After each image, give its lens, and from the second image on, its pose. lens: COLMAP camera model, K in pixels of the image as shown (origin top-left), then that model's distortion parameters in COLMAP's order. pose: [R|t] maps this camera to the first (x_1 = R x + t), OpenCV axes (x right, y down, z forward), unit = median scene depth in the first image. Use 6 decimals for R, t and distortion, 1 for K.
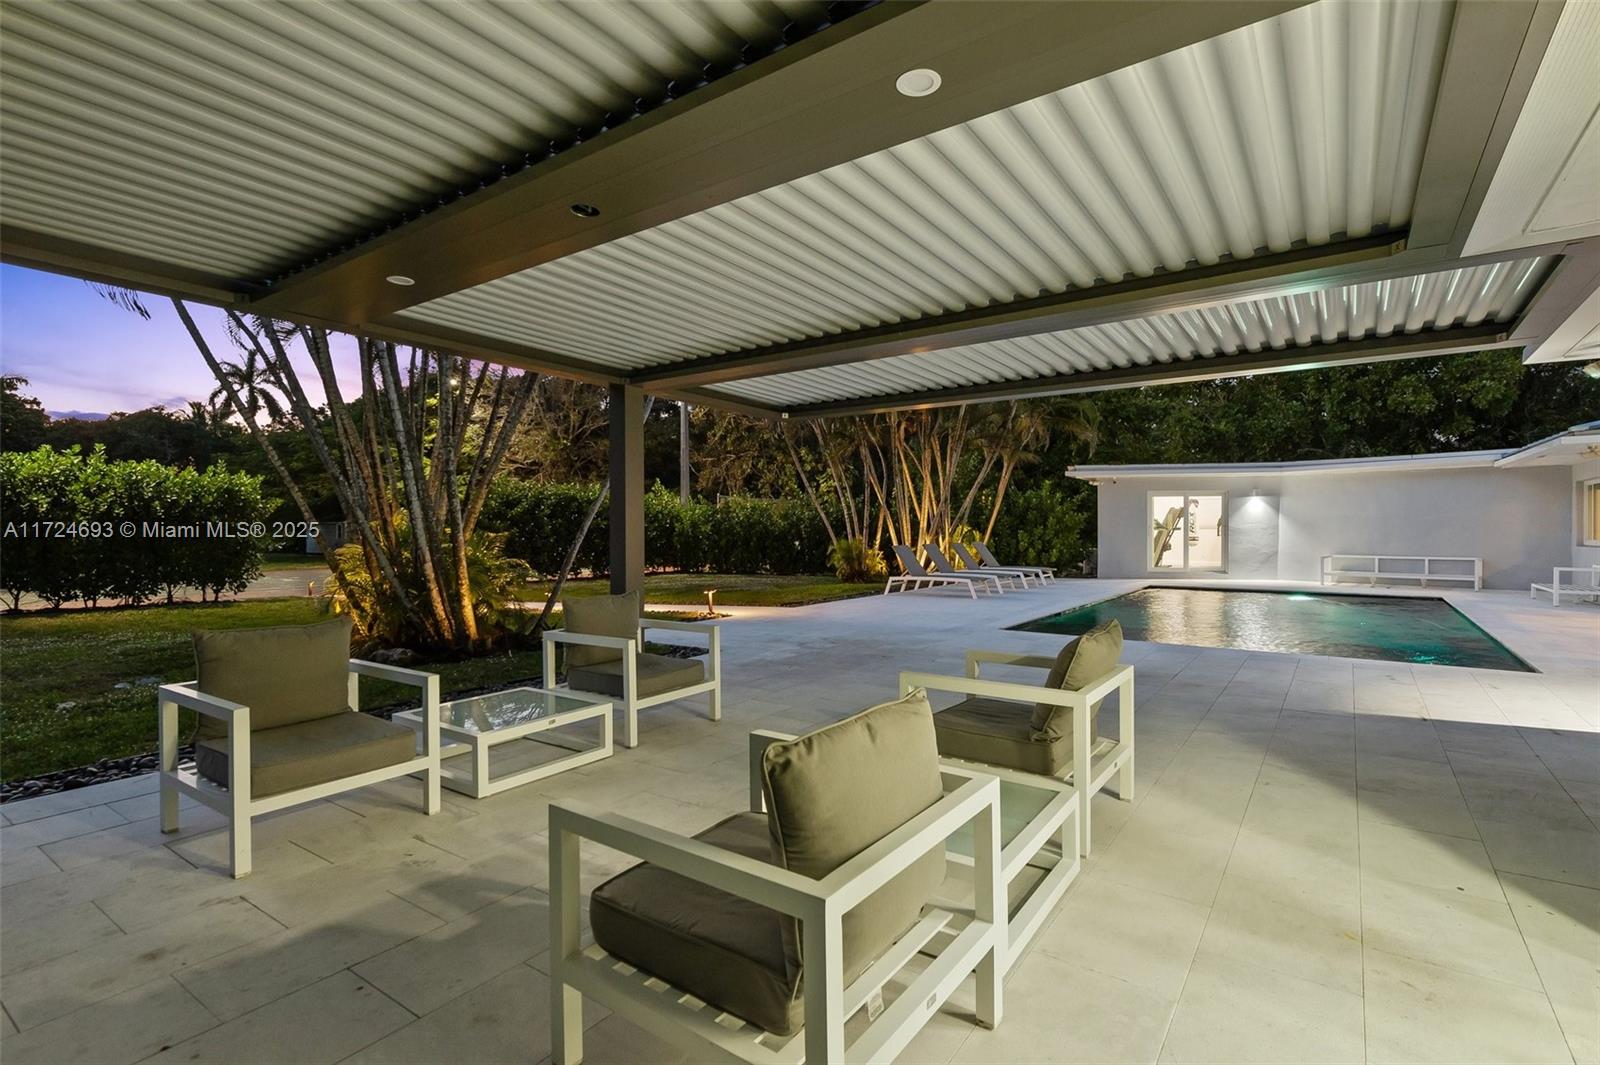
lens RADIAL K [[765.7, 0, 796.9], [0, 765.7, 536.2], [0, 0, 1]] dist [0.001599, 0.000146]
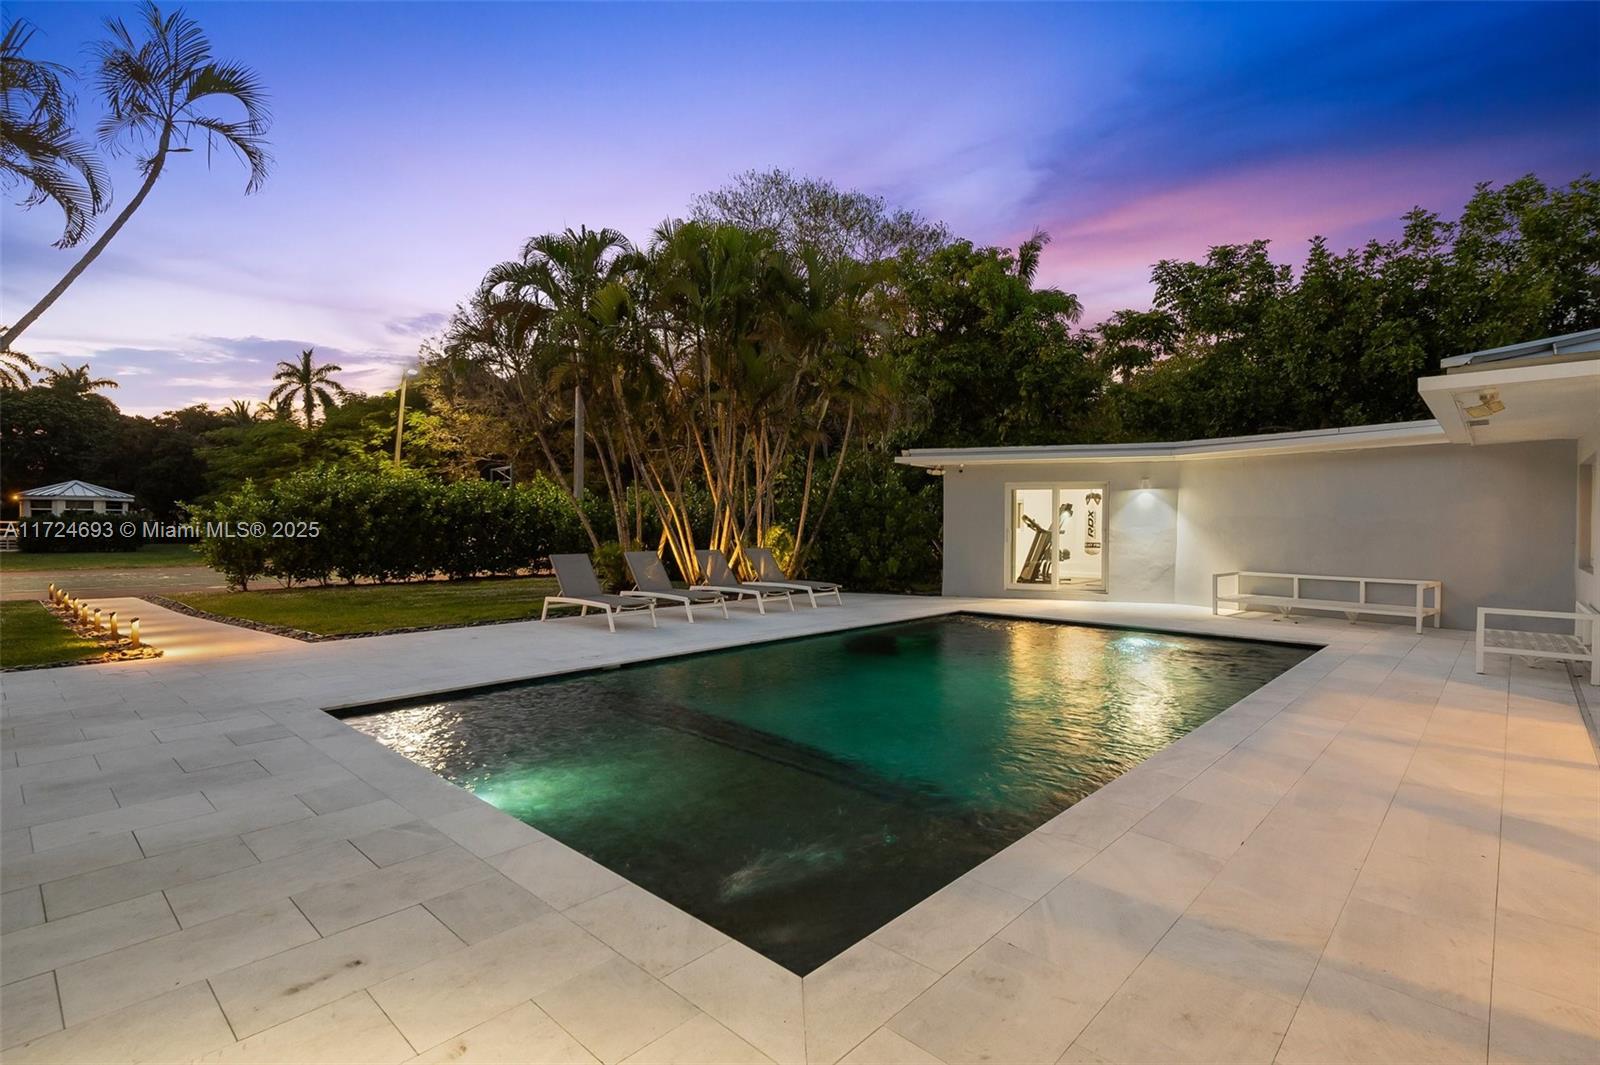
lens RADIAL K [[765.7, 0, 803.4], [0, 765.7, 530.2], [0, 0, 1]] dist [0.001599, 0.000146]
pose [[0.992666, 0.005242, -0.120777, 0.347904], [-0.005415, 0.999985, -0.001099, -0.009944], [0.120769, 0.001745, 0.992679, 0.225768]]
